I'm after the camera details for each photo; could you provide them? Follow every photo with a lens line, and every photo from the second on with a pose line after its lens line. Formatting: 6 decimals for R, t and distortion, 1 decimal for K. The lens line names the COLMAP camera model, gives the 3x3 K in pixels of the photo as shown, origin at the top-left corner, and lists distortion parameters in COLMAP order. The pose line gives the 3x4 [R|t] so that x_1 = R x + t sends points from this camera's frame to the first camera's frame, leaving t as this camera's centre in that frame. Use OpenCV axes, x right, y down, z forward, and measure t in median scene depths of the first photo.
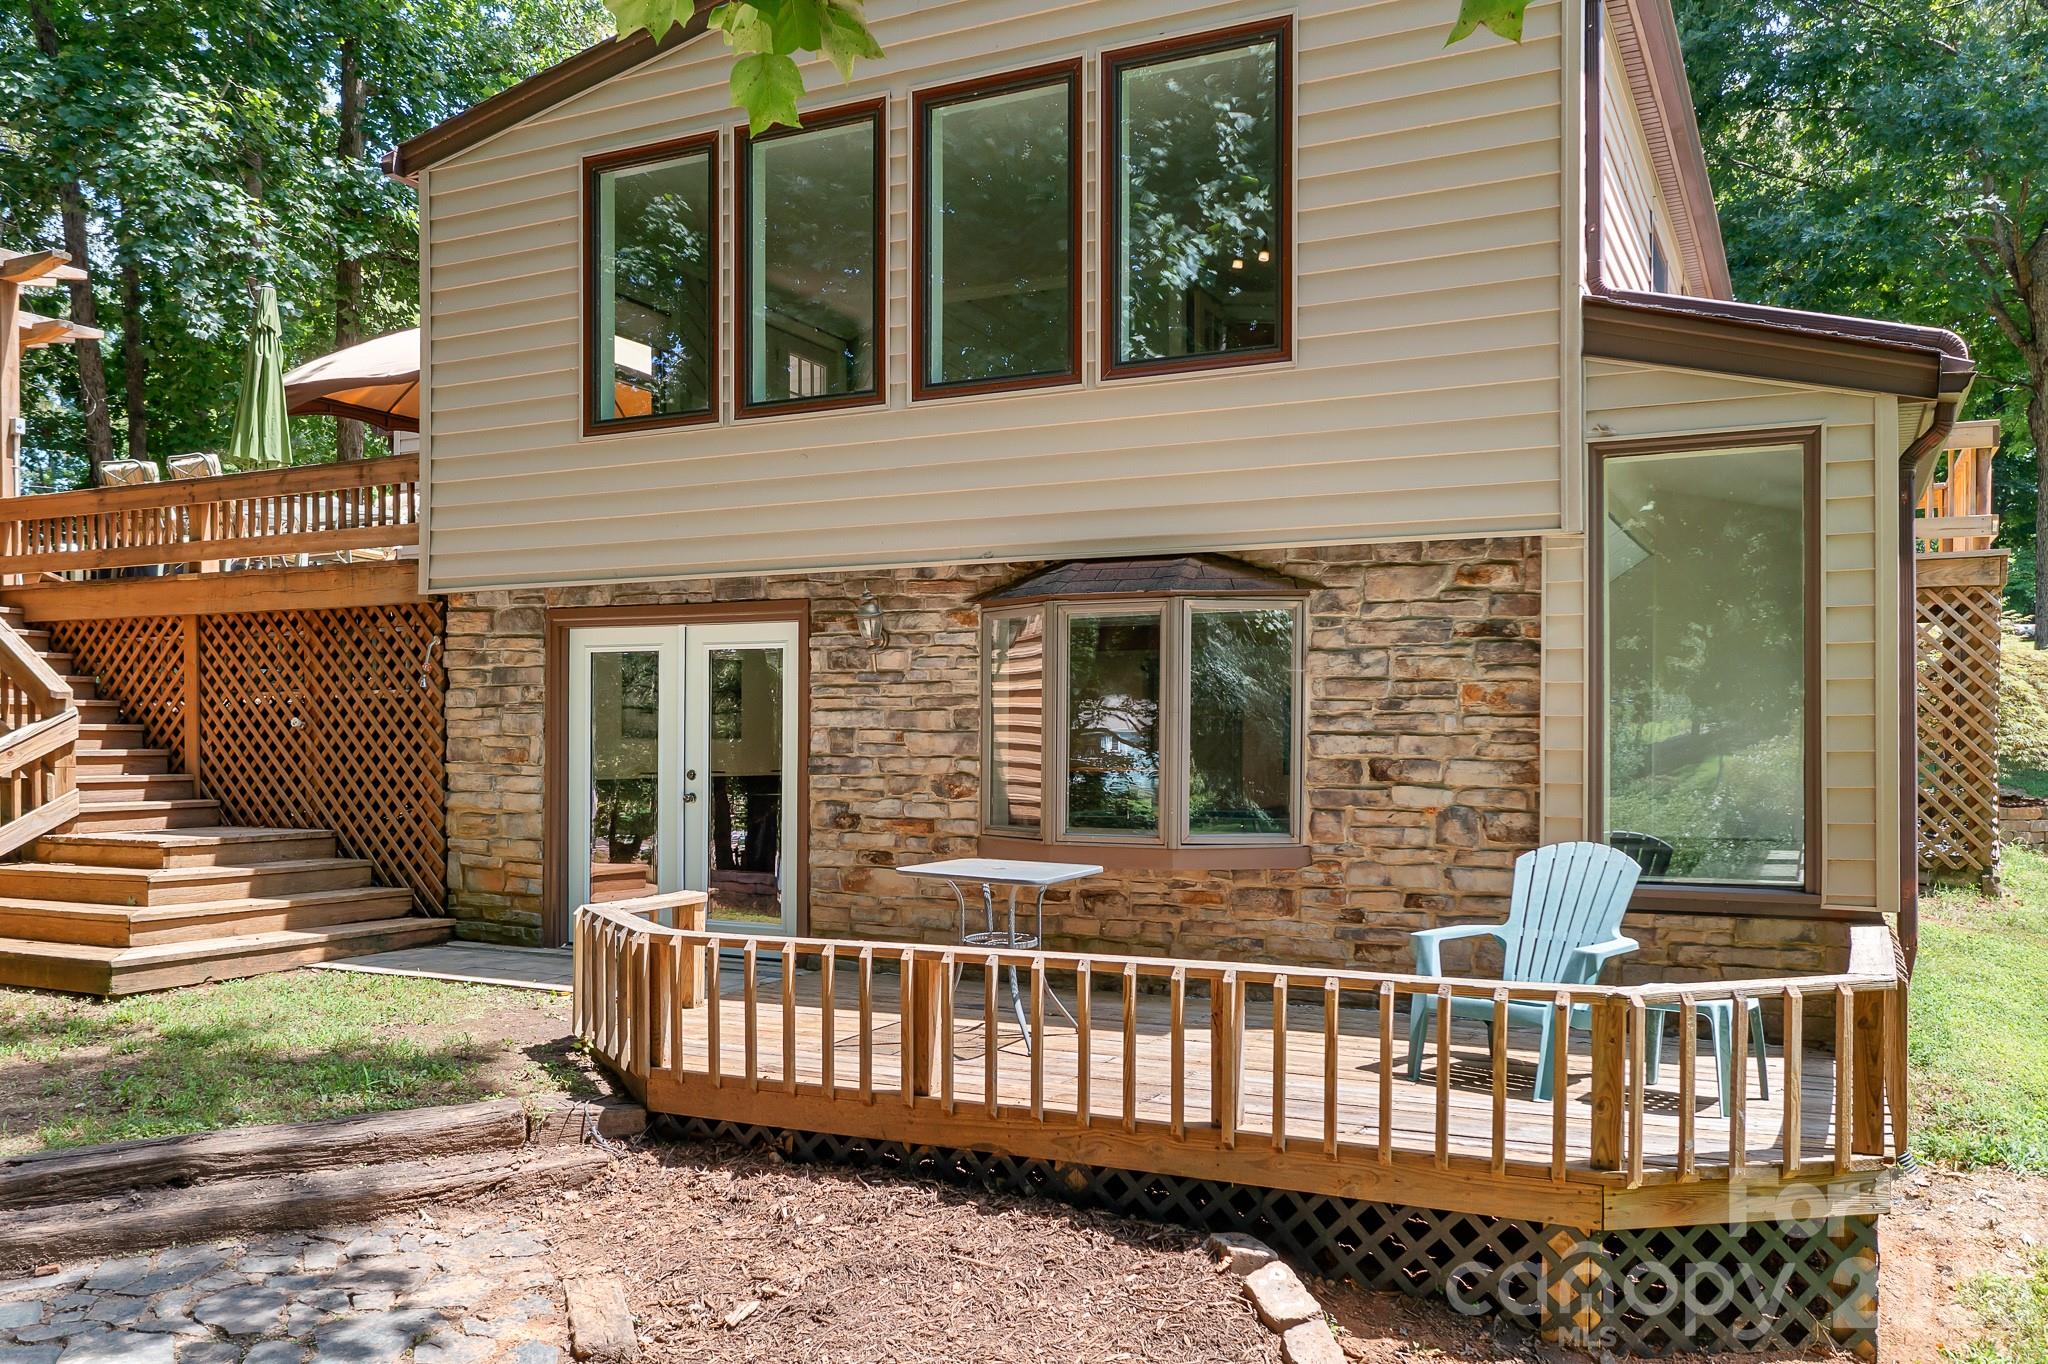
lens RADIAL K [[1723.8, 0, 871.7], [0, 1723.8, 801.0], [0, 0, 1]] dist [-0.009423, 0.000967]
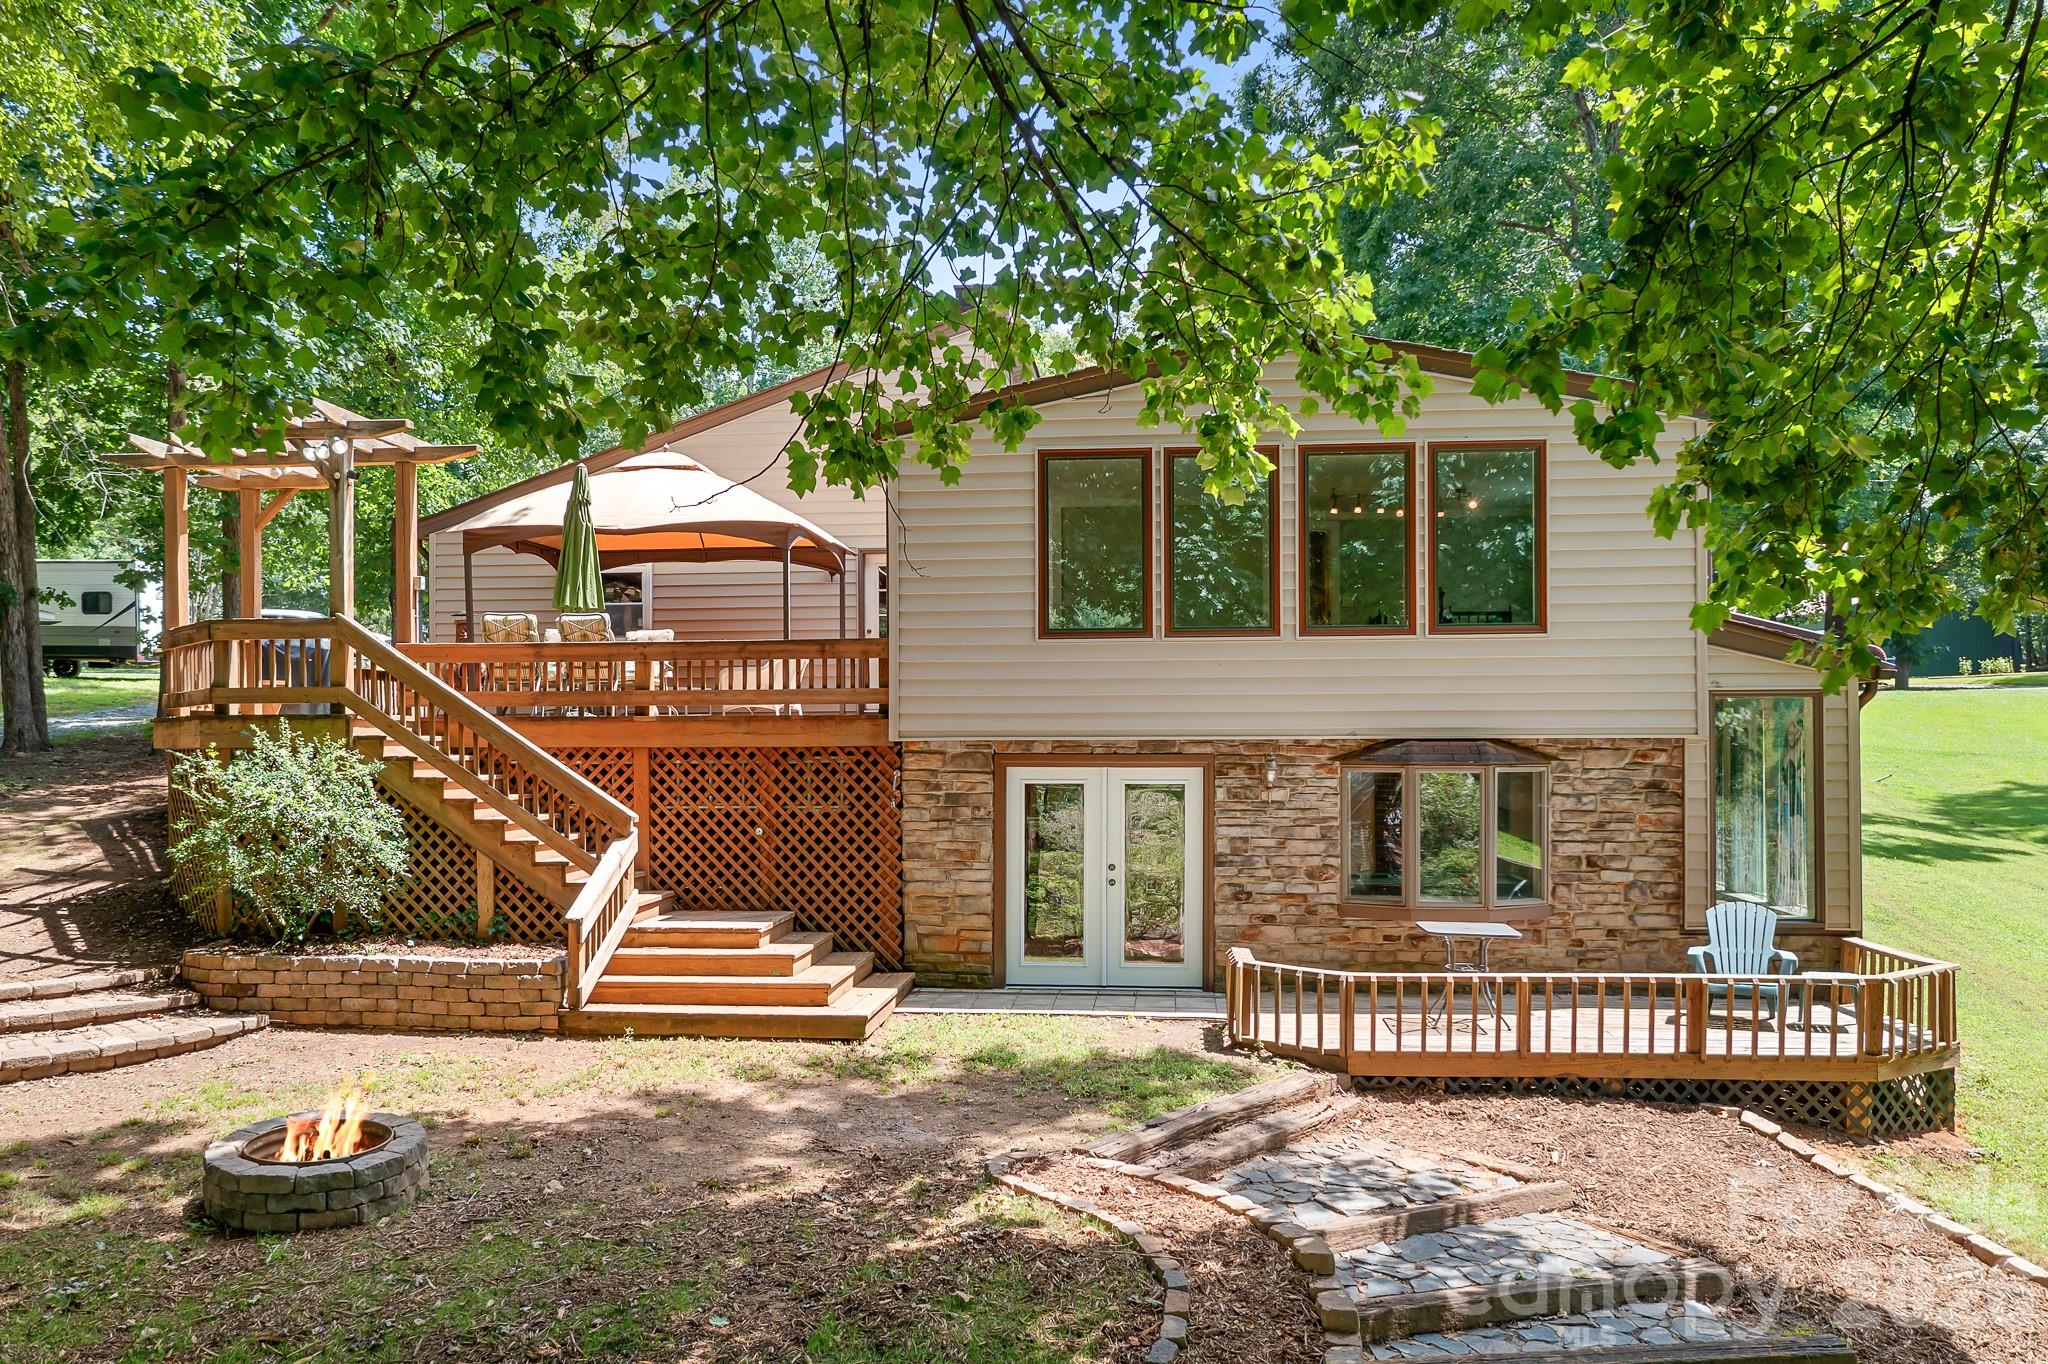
lens RADIAL K [[1627.5, 0, 1060.3], [0, 1627.5, 799.0], [0, 0, 1]] dist [-0.011072, 0.001169]
pose [[0.930959, -0.016226, 0.364763, -0.737064], [0.020777, 0.999748, -0.008556, -0.070401], [-0.364532, 0.015544, 0.931061, -0.333646]]
